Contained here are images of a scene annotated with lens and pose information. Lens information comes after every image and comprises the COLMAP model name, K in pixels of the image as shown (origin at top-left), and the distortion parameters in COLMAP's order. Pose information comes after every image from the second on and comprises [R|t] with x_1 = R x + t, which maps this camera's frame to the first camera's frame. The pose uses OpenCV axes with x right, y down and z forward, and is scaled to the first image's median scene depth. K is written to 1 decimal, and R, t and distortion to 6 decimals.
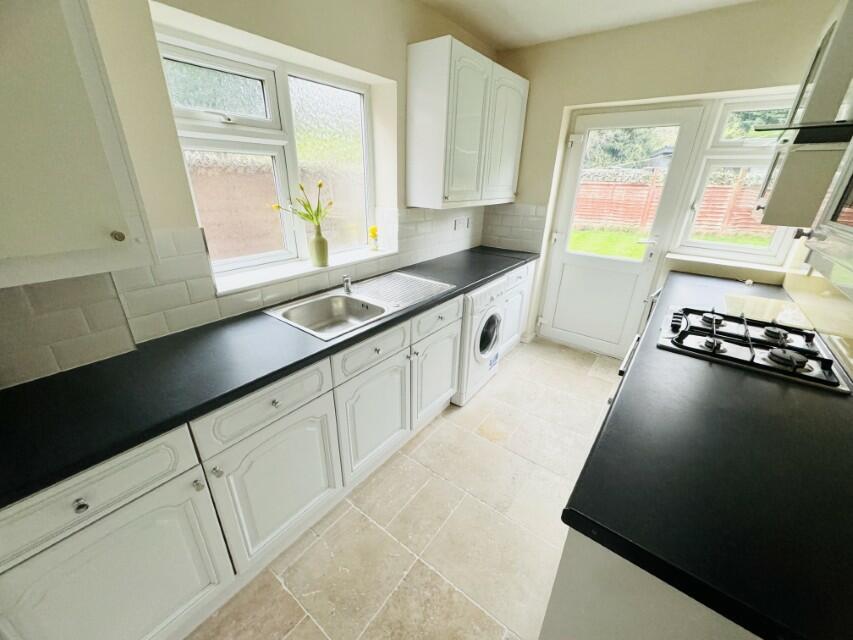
lens RADIAL K [[340.1, 0, 424.3], [0, 340.1, 320.3], [0, 0, 1]] dist [-0.000082, -0.000890]
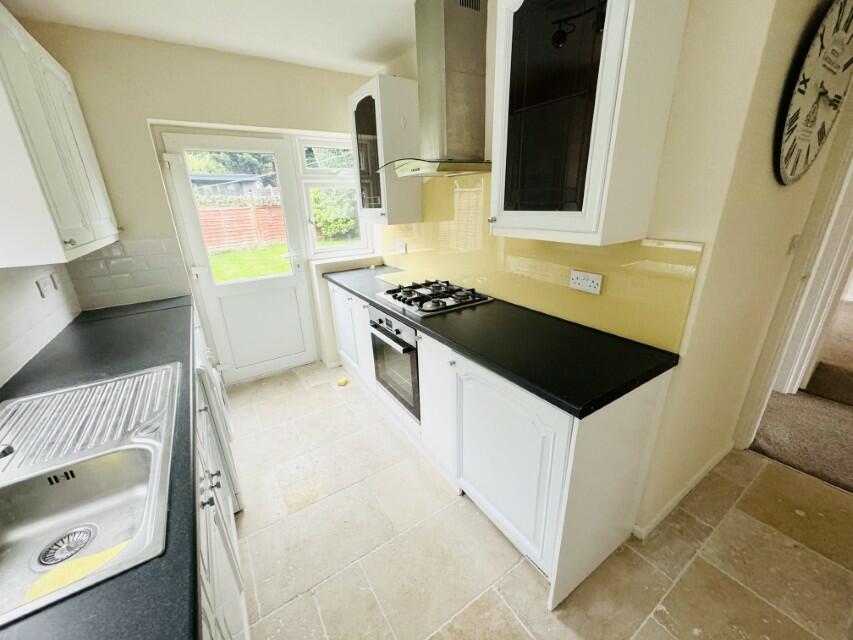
lens RADIAL K [[340.1, 0, 425.6], [0, 340.1, 319.7], [0, 0, 1]] dist [-0.000082, -0.000890]
pose [[0.326818, -0.343756, 0.880354, -0.260220], [0.403968, 0.892932, 0.198701, -0.094422], [-0.854401, 0.290696, 0.430692, 0.226918]]
